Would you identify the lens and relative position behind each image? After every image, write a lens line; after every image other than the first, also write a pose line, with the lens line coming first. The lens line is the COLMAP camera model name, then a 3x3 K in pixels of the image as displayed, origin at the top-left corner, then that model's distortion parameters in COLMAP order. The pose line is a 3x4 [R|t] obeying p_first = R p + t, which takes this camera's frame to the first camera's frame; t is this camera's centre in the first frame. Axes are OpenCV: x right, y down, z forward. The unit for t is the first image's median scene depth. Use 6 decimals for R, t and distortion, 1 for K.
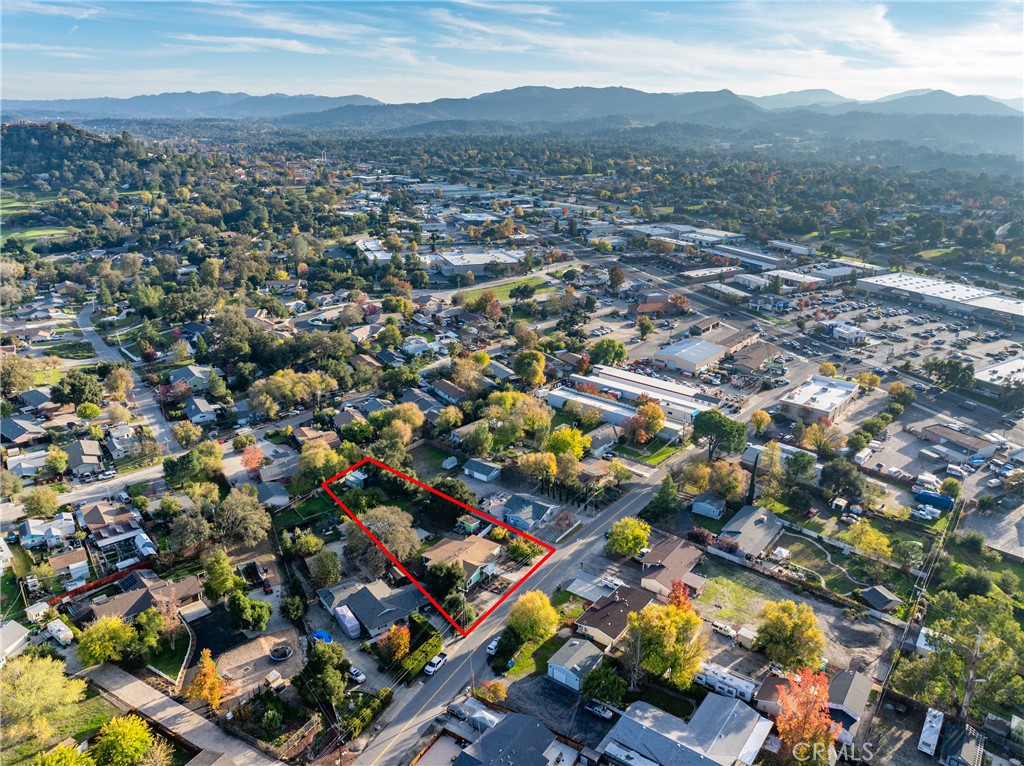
lens RADIAL K [[736.4, 0, 524.9], [0, 736.4, 382.9], [0, 0, 1]] dist [-0.022443, 0.001845]
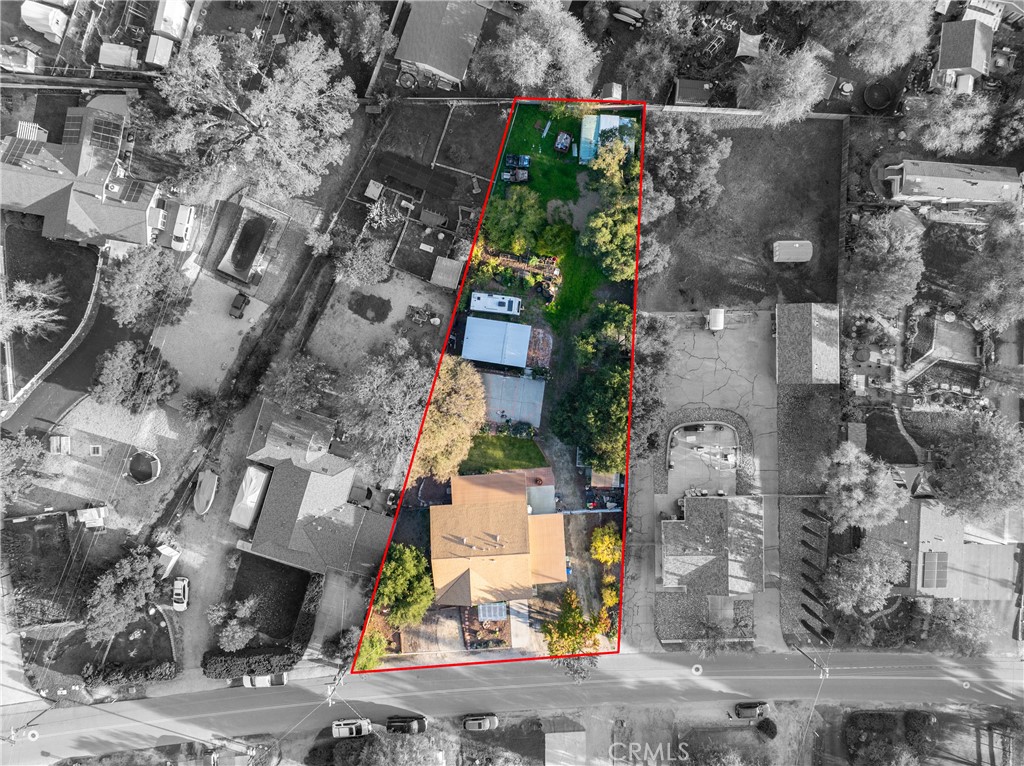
lens RADIAL K [[736.4, 0, 524.9], [0, 736.4, 382.9], [0, 0, 1]] dist [-0.022443, 0.001845]
pose [[0.574898, 0.817840, -0.025104, -0.101869], [-0.258942, 0.210956, 0.942574, -0.189784], [0.776171, -0.535384, 0.333051, 0.600184]]
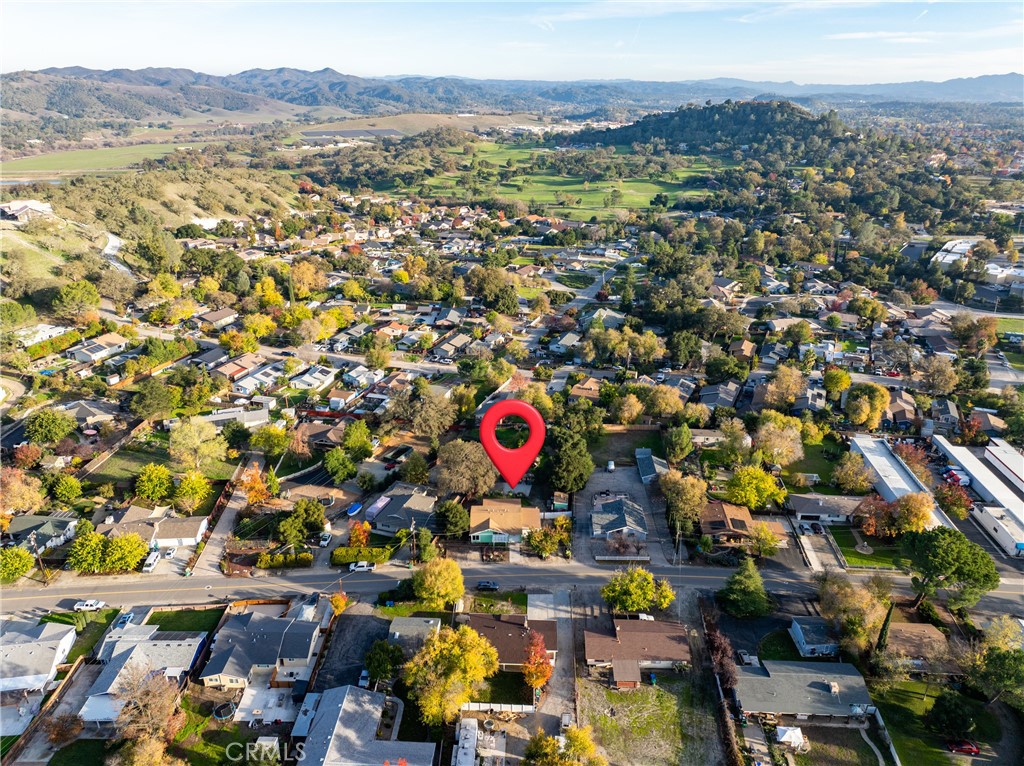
lens RADIAL K [[736.4, 0, 524.9], [0, 736.4, 382.9], [0, 0, 1]] dist [-0.022443, 0.001845]
pose [[0.554147, 0.295515, -0.778198, 0.431293], [-0.281428, 0.946325, 0.158958, -0.068261], [0.783402, 0.130920, 0.607569, 0.262448]]
